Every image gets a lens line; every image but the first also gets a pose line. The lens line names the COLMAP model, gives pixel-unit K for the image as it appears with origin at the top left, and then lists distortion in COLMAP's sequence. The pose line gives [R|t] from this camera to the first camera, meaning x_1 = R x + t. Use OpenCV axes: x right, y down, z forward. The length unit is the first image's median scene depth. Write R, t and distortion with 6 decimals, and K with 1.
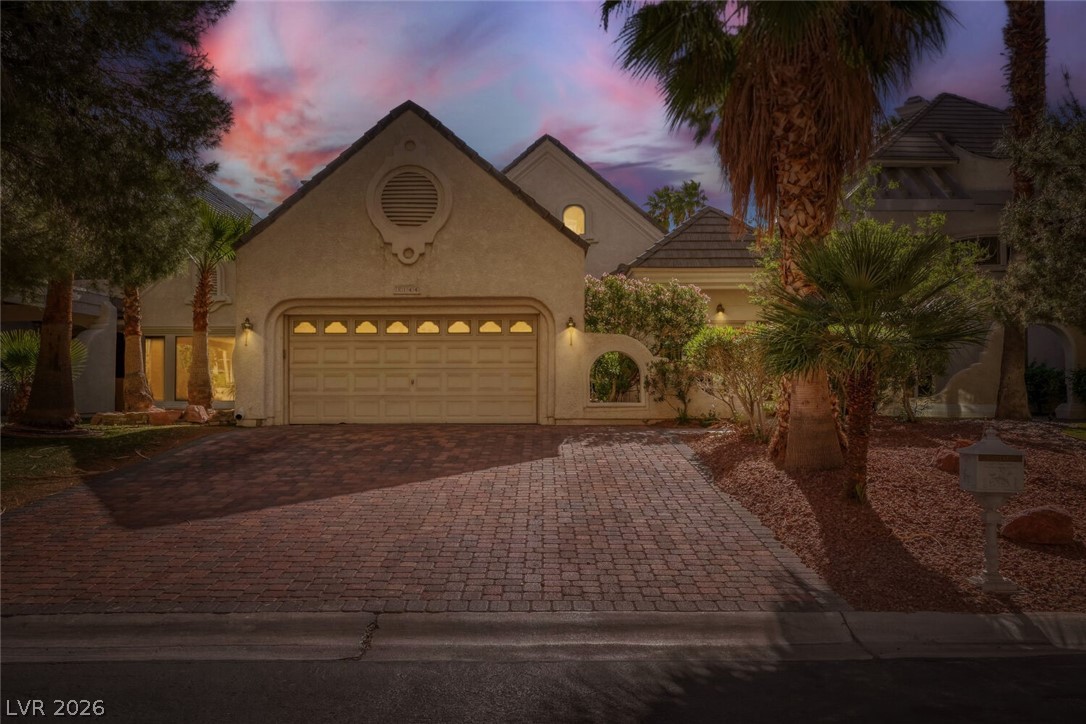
lens RADIAL K [[845.8, 0, 542.2], [0, 845.8, 367.3], [0, 0, 1]] dist [-0.002285, -0.001120]
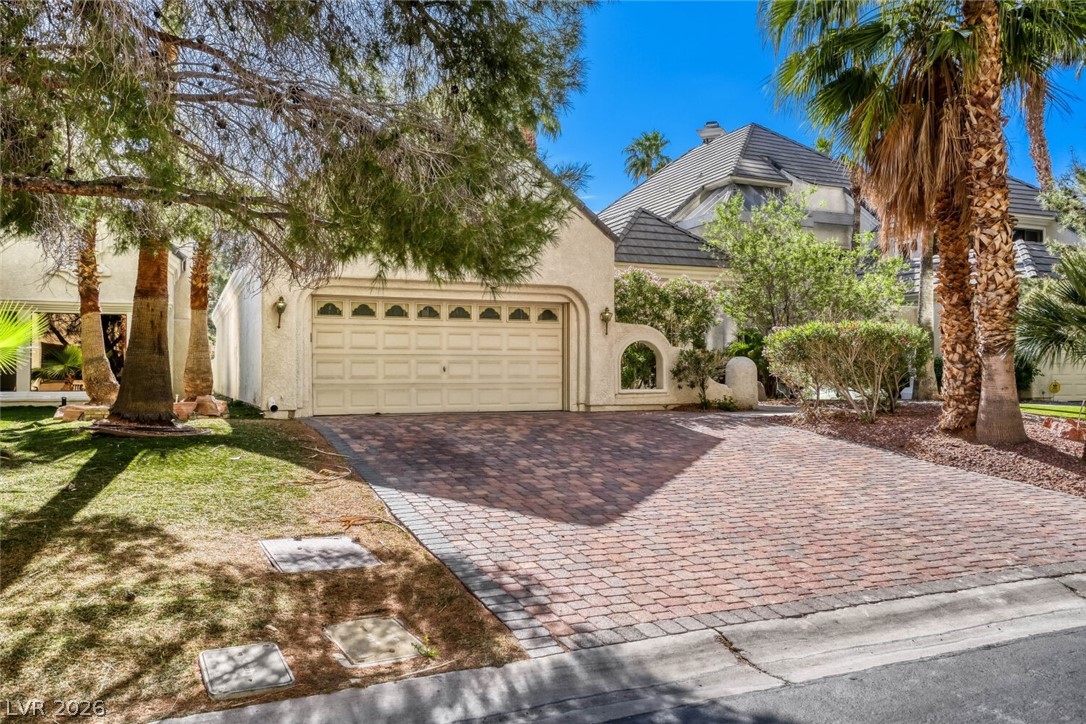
lens RADIAL K [[832.8, 0, 545.6], [0, 832.8, 360.4], [0, 0, 1]] dist [-0.005304, -0.001494]
pose [[0.920669, 0.007388, 0.390274, -0.433623], [-0.010472, 0.999928, 0.005775, 0.000693], [-0.390203, -0.009404, 0.920681, 0.085054]]
